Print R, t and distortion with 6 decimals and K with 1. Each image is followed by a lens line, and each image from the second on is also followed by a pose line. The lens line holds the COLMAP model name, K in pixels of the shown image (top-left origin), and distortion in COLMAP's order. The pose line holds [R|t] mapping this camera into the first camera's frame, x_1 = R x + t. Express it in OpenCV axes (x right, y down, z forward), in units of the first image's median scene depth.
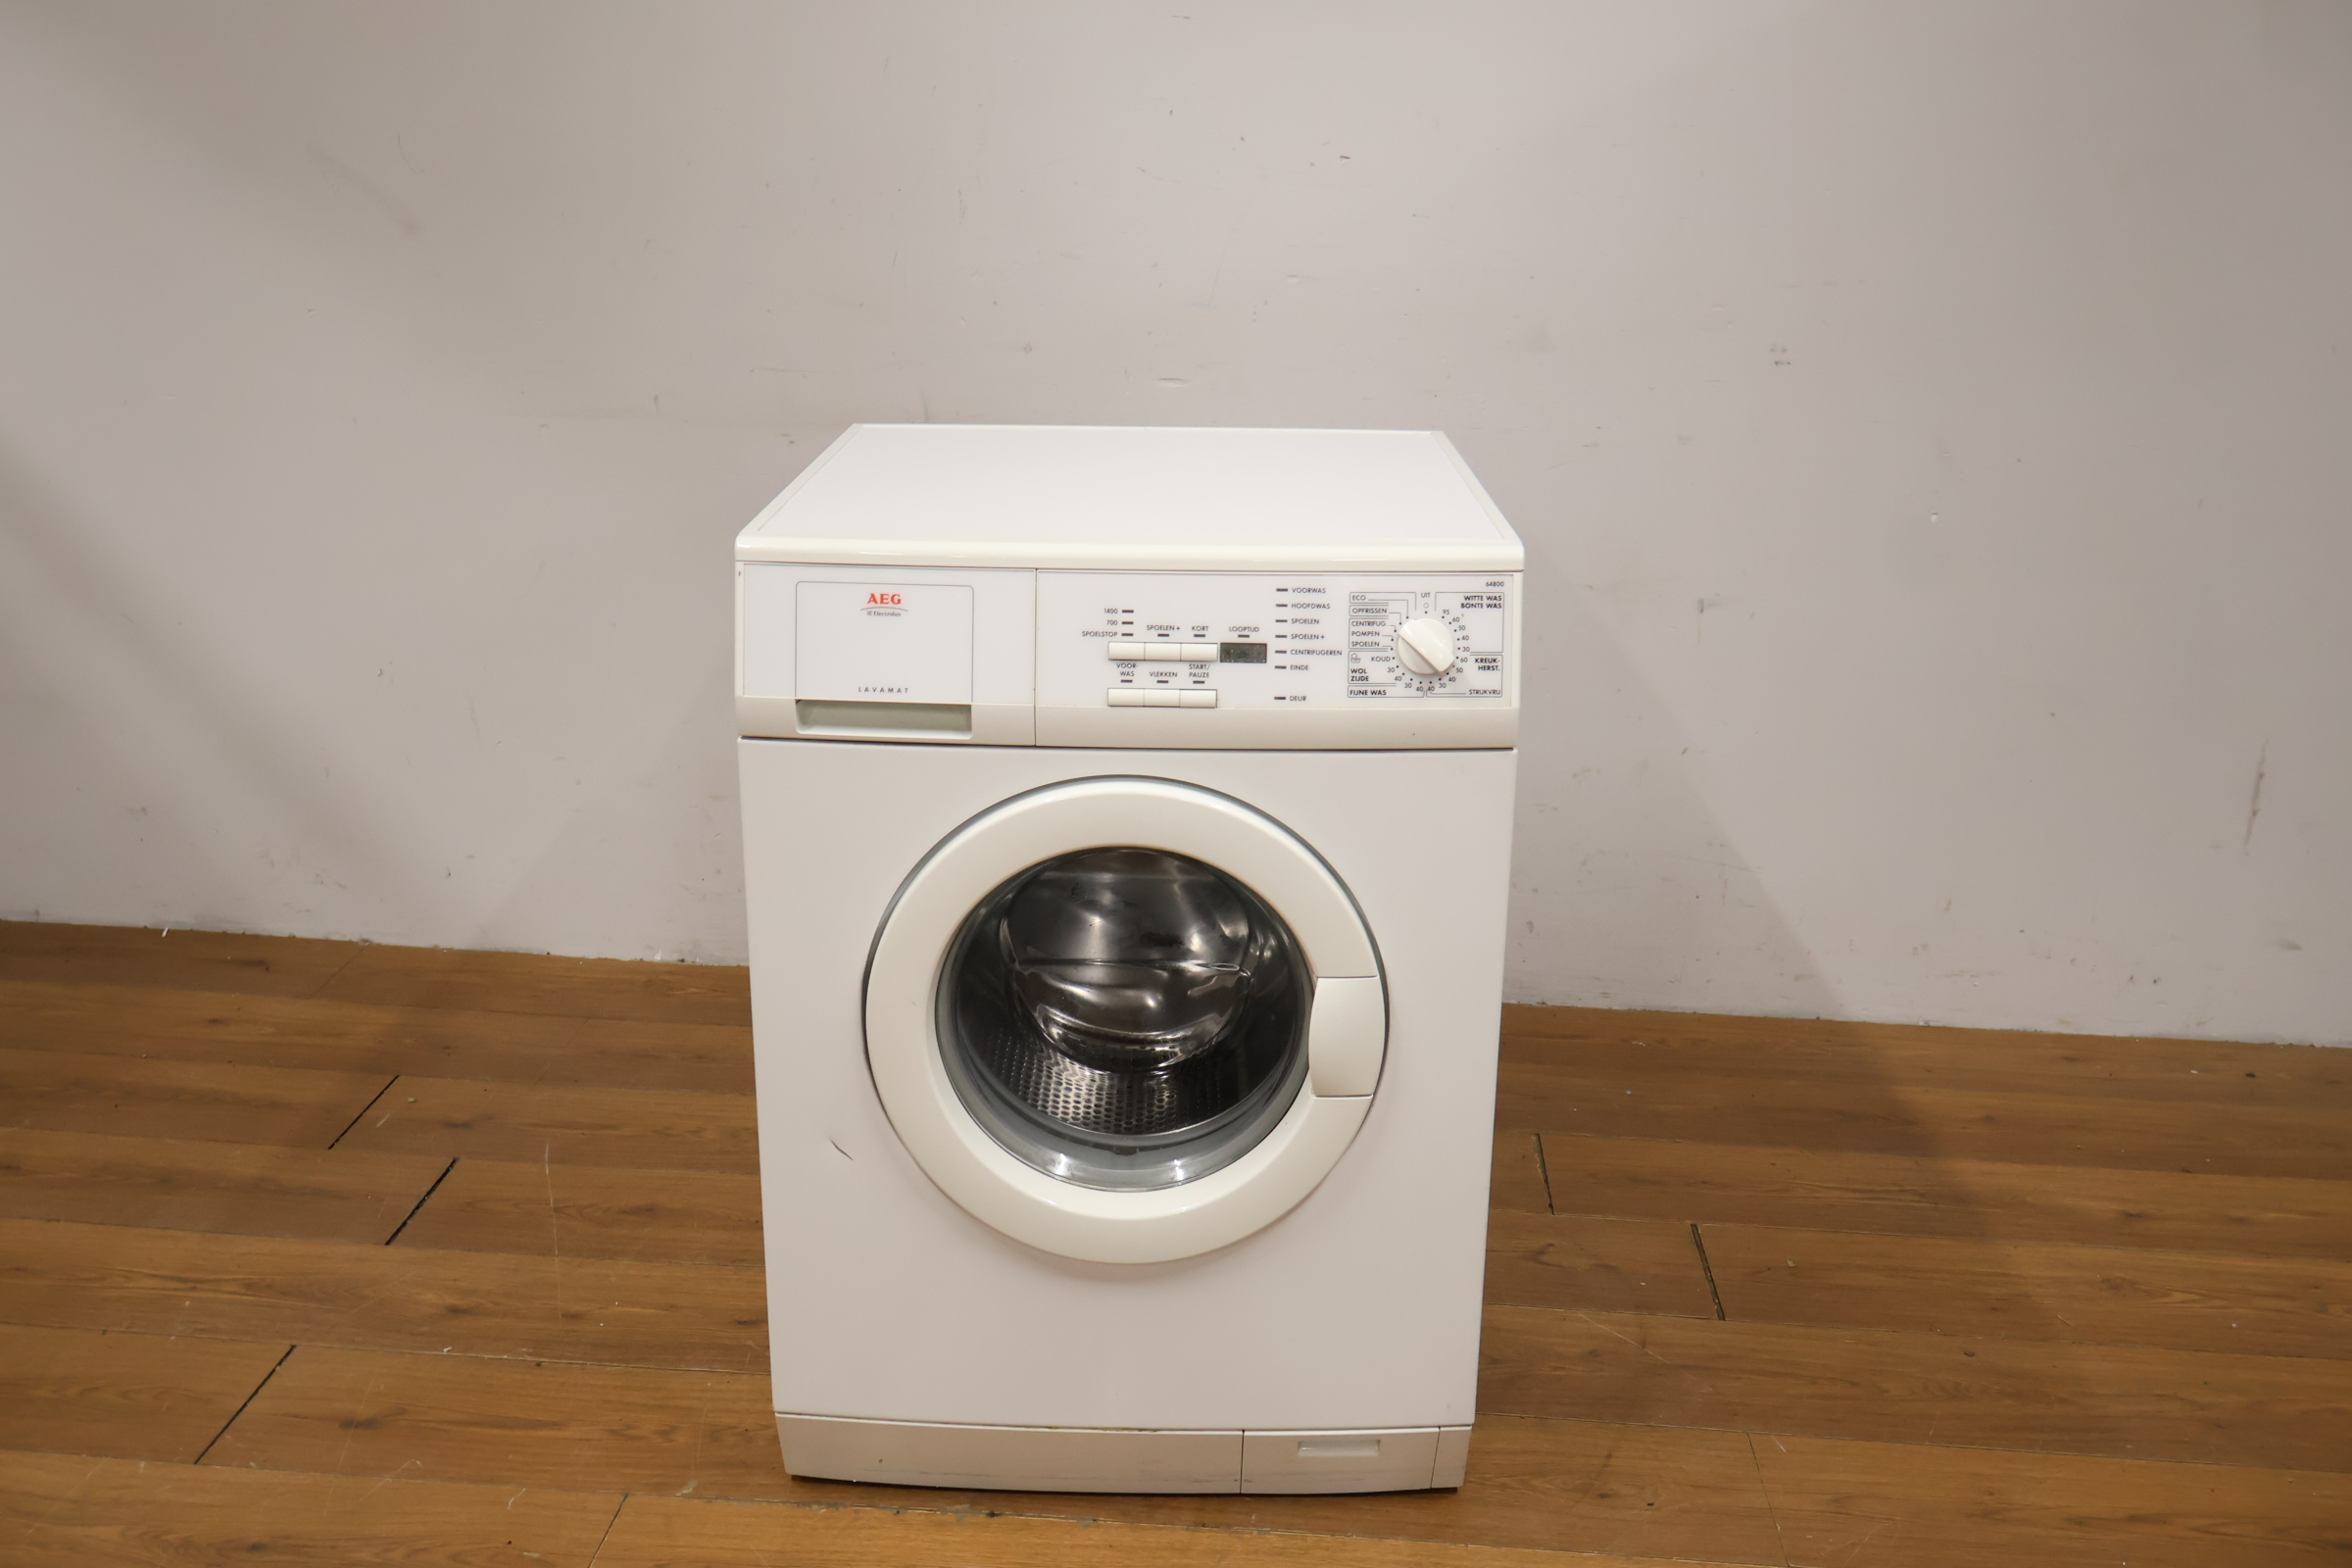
lens RADIAL K [[2188.2, 0, 1191.0], [0, 2188.2, 768.3], [0, 0, 1]] dist [0.008528, -0.000500]
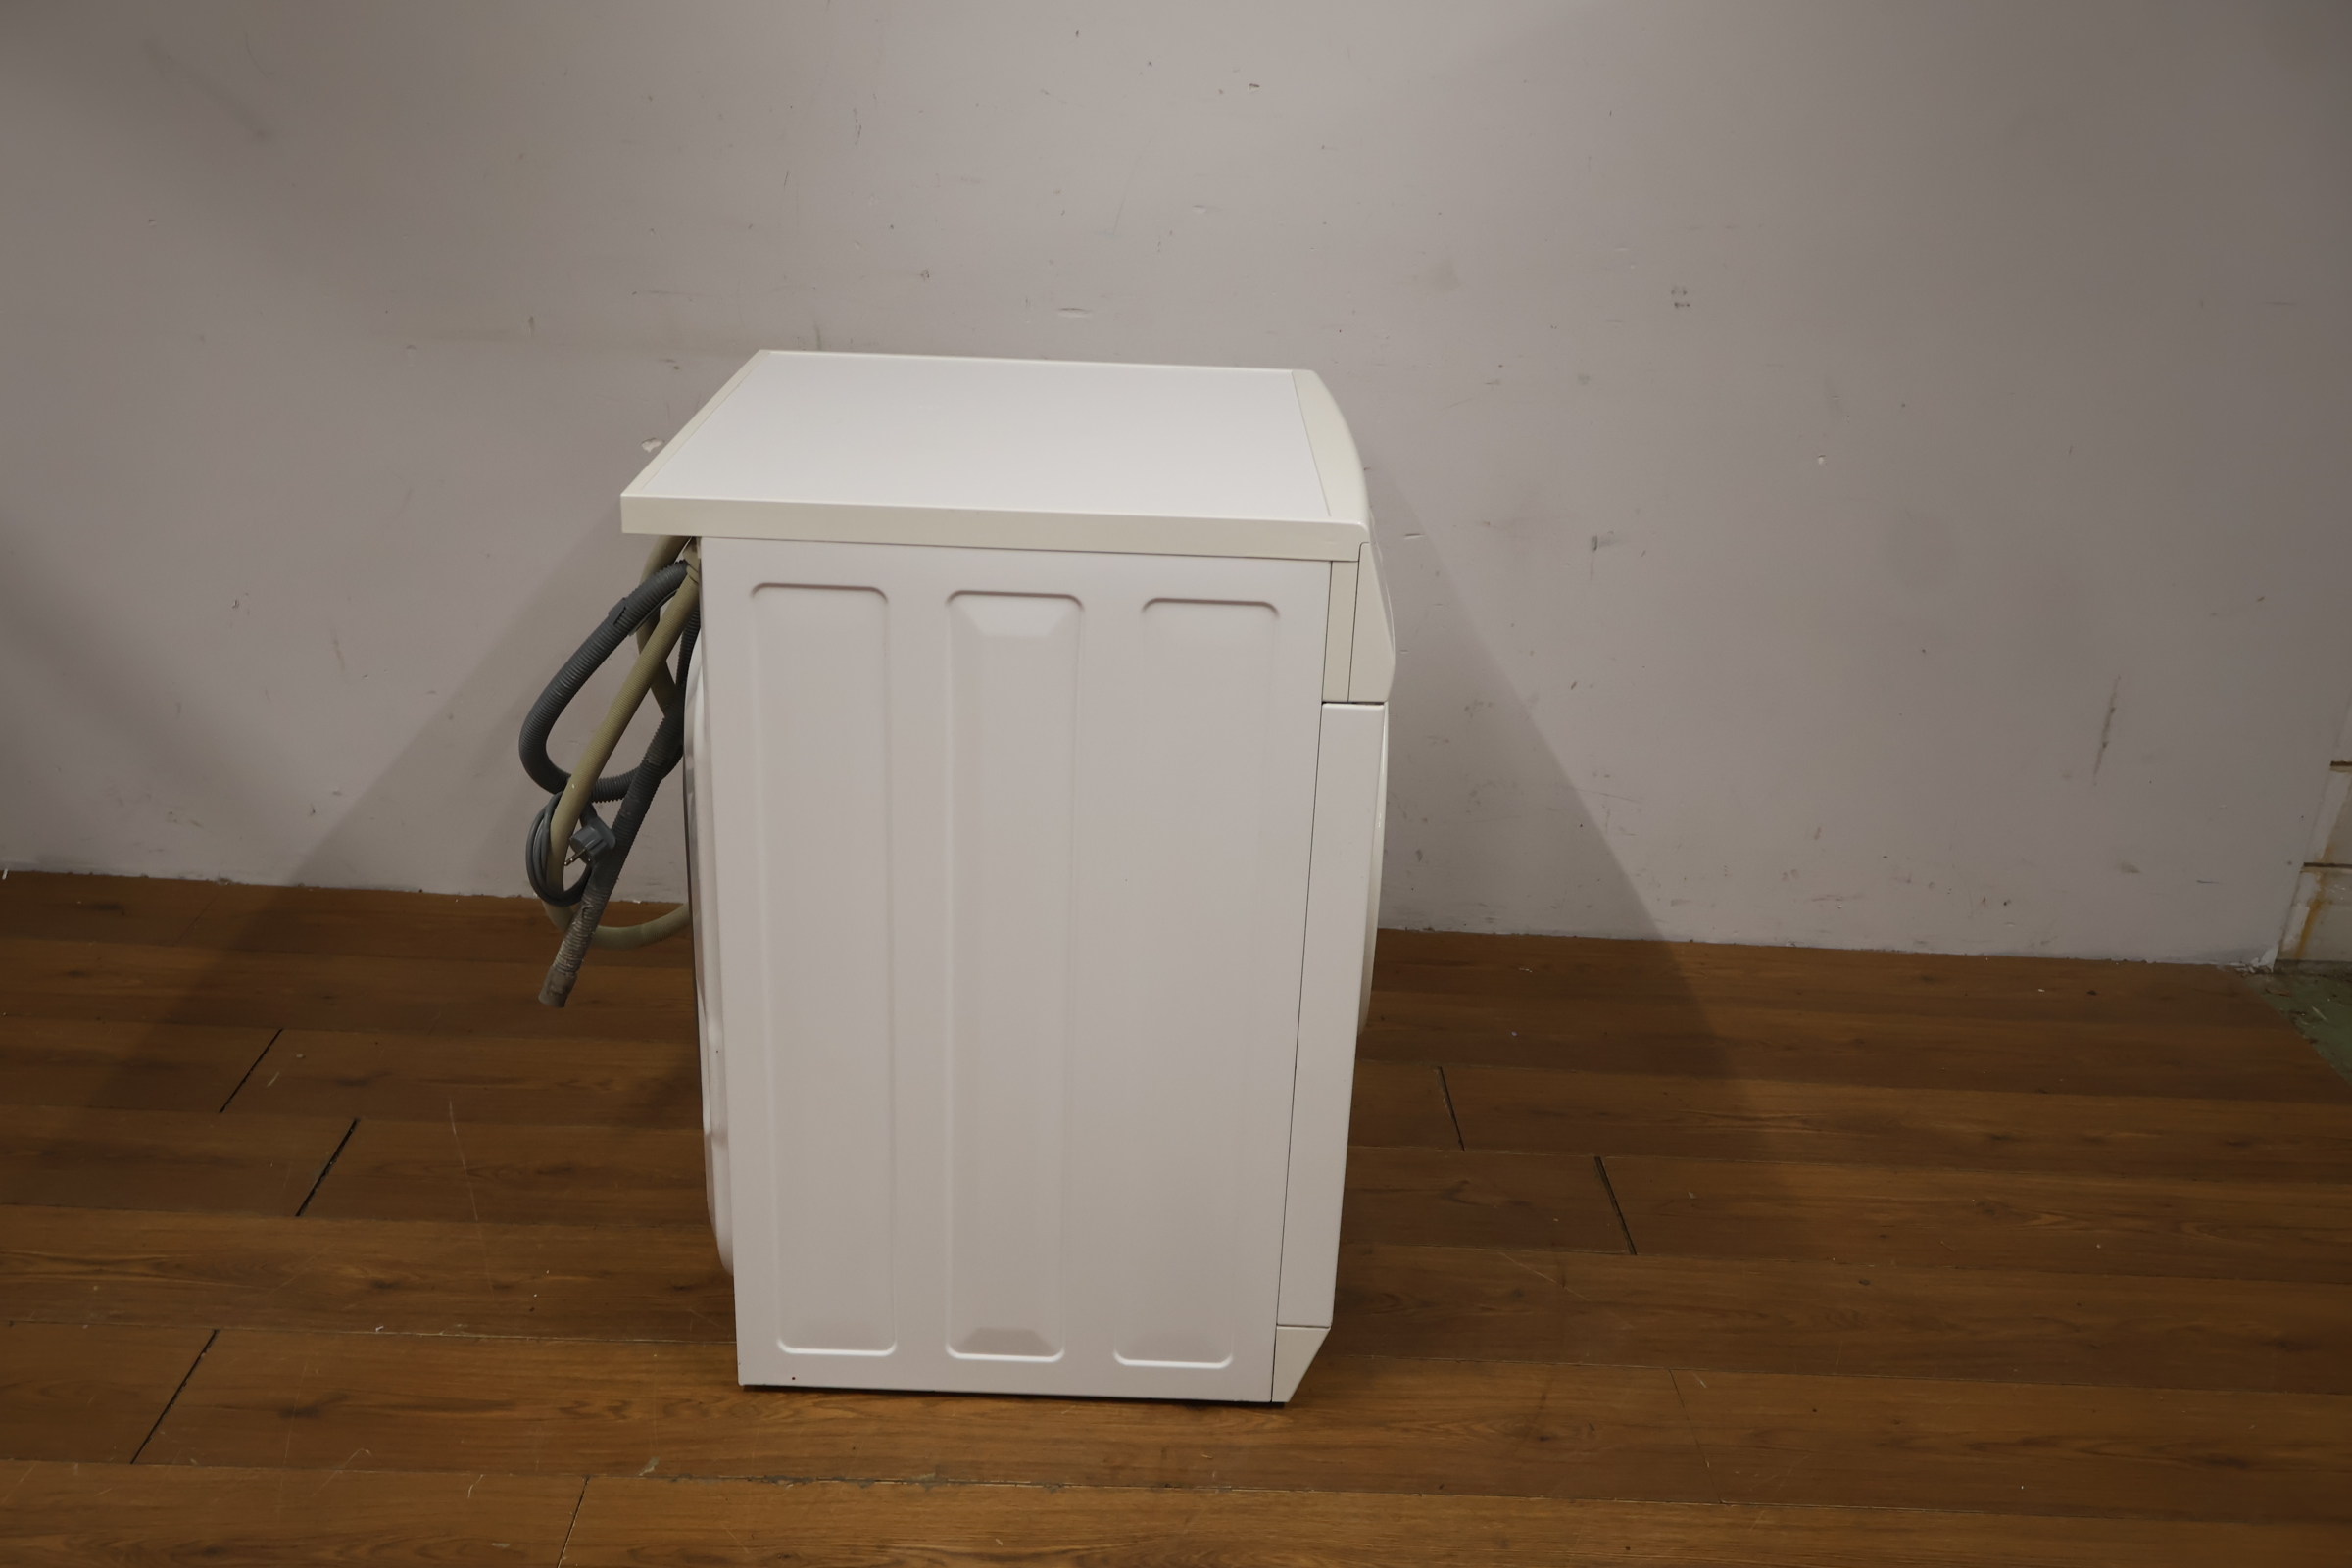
lens RADIAL K [[2185.3, 0, 1189.9], [0, 2185.3, 789.5], [0, 0, 1]] dist [0.011834, 0.001040]
pose [[0.994364, -0.006258, 0.105837, -0.086413], [-0.002301, 0.996748, 0.080553, -0.059310], [-0.105997, -0.080343, 0.991115, 0.008901]]
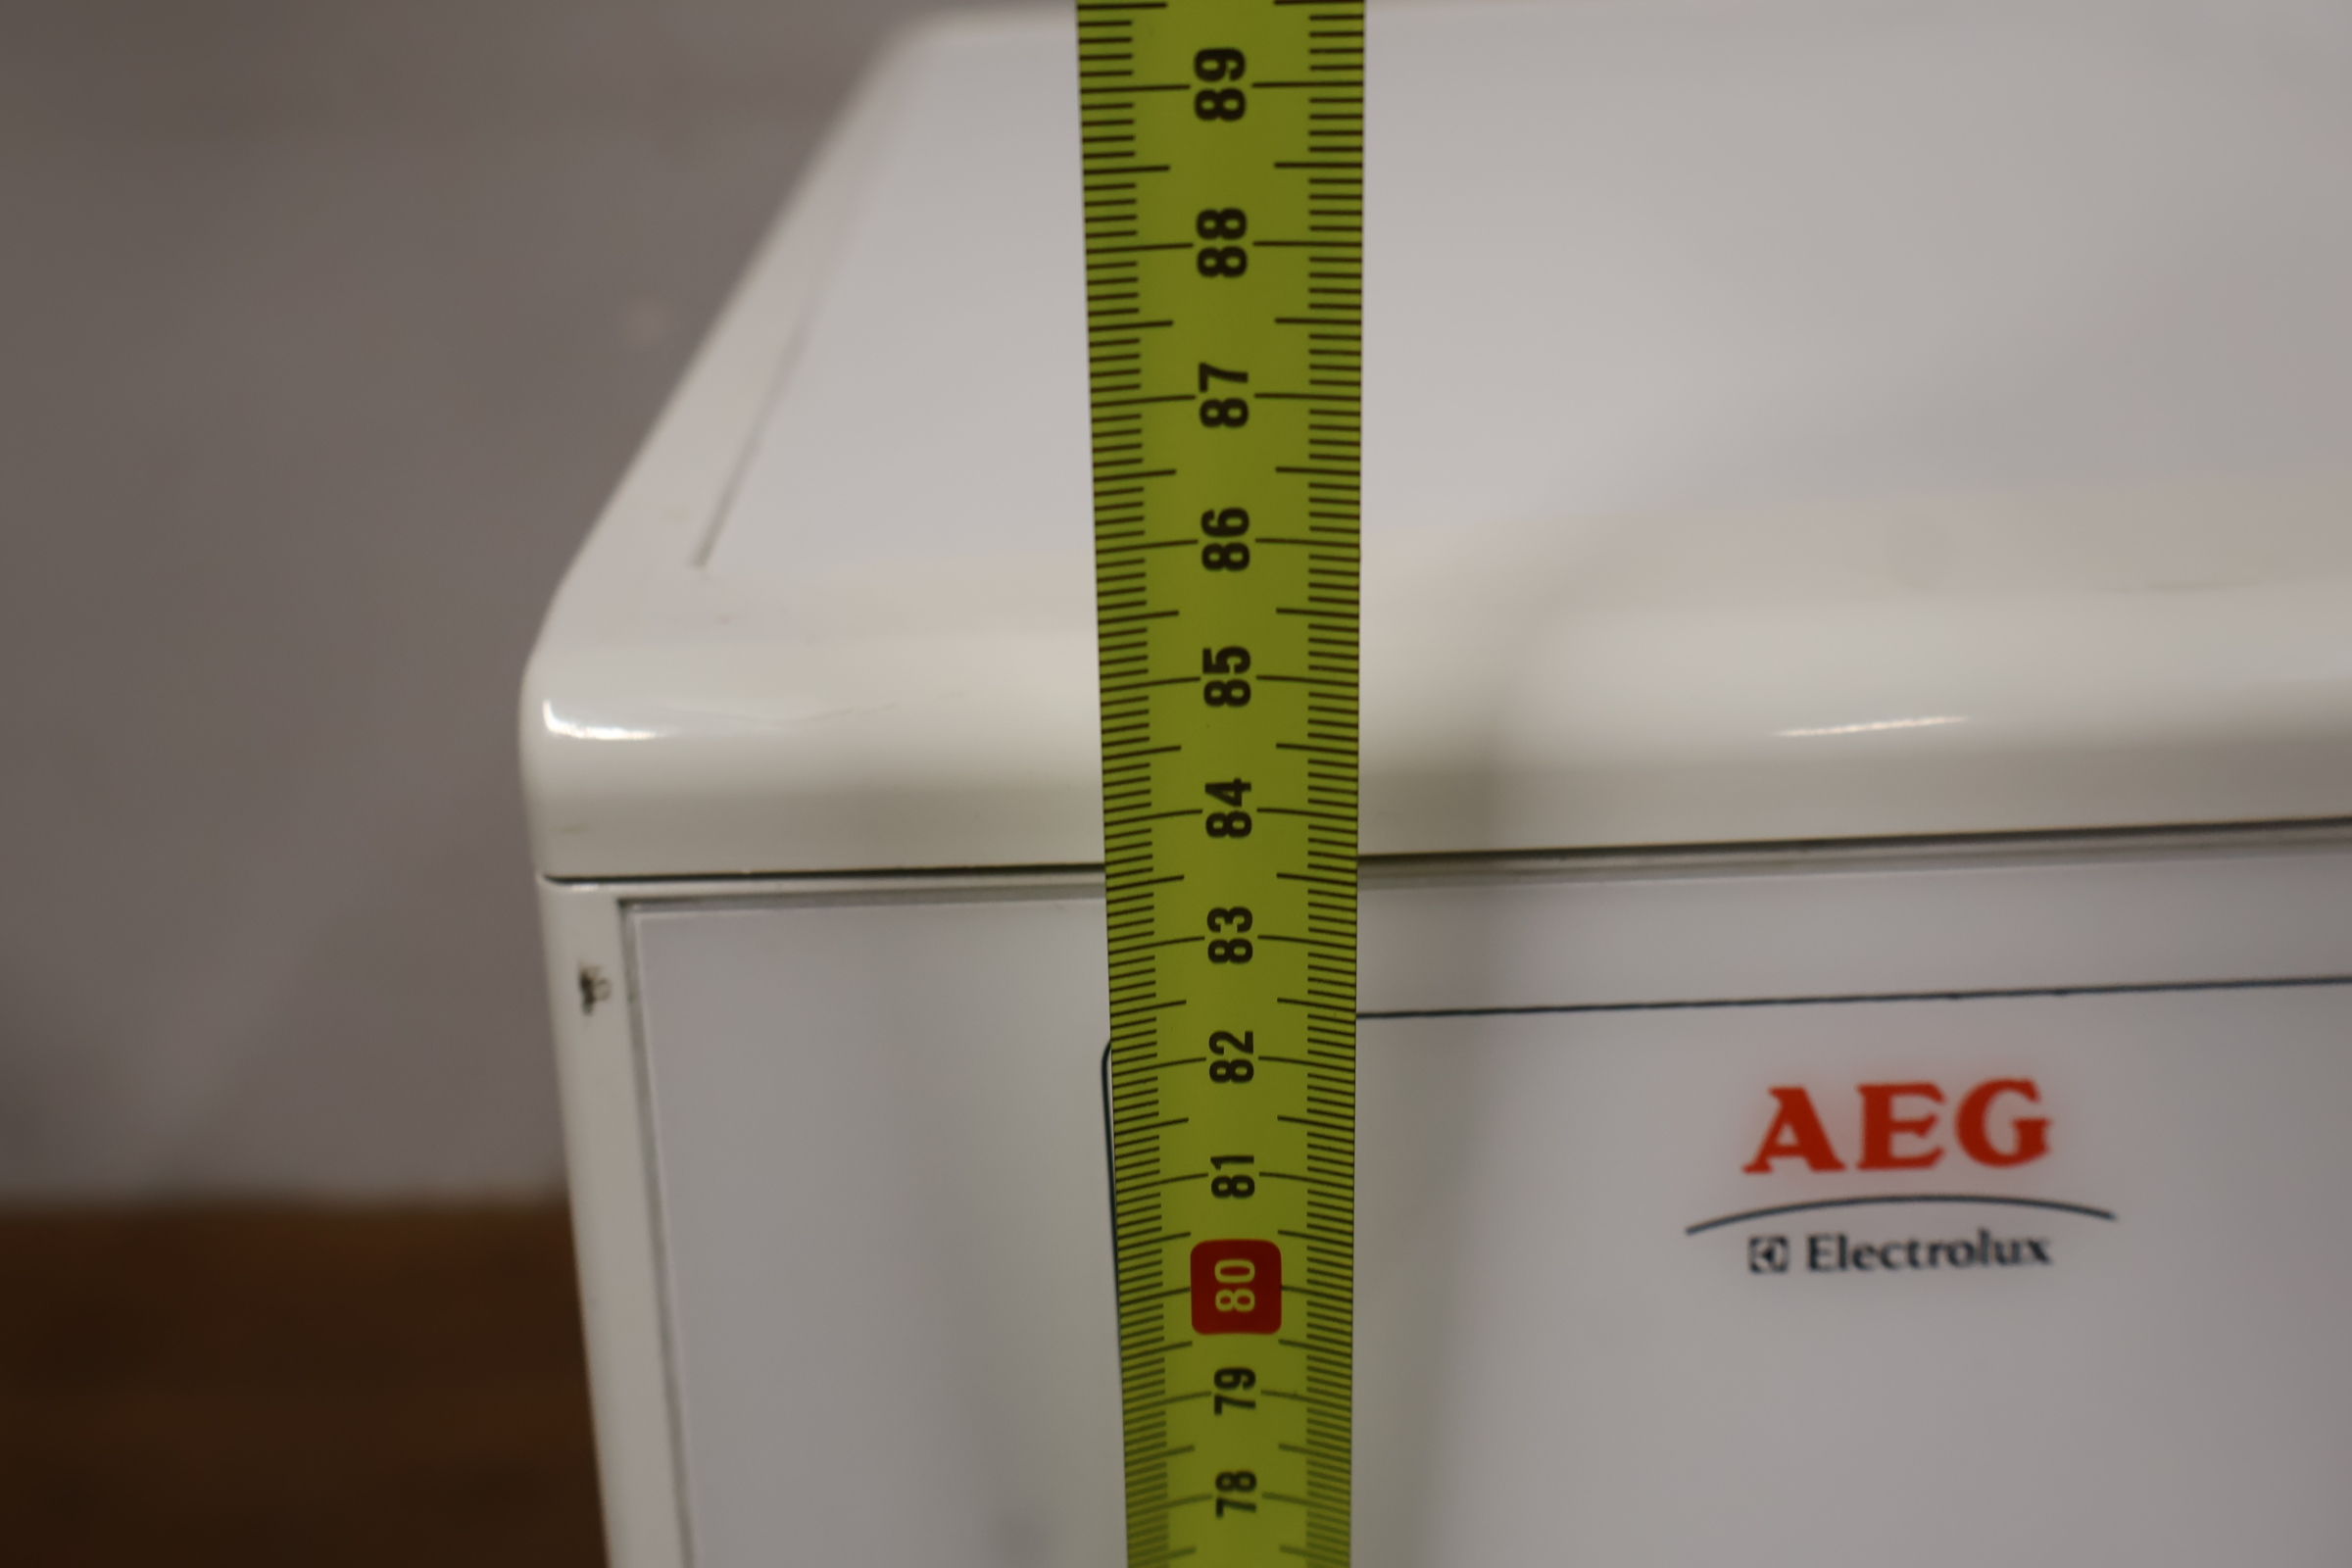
lens RADIAL K [[2177.9, 0, 1177.2], [0, 2177.9, 781.9], [0, 0, 1]] dist [0.004820, 0.004582]
pose [[0.996708, -0.072644, 0.035999, -0.153150], [0.067848, 0.990435, 0.120145, -0.094475], [-0.044383, -0.117307, 0.992103, 0.758581]]
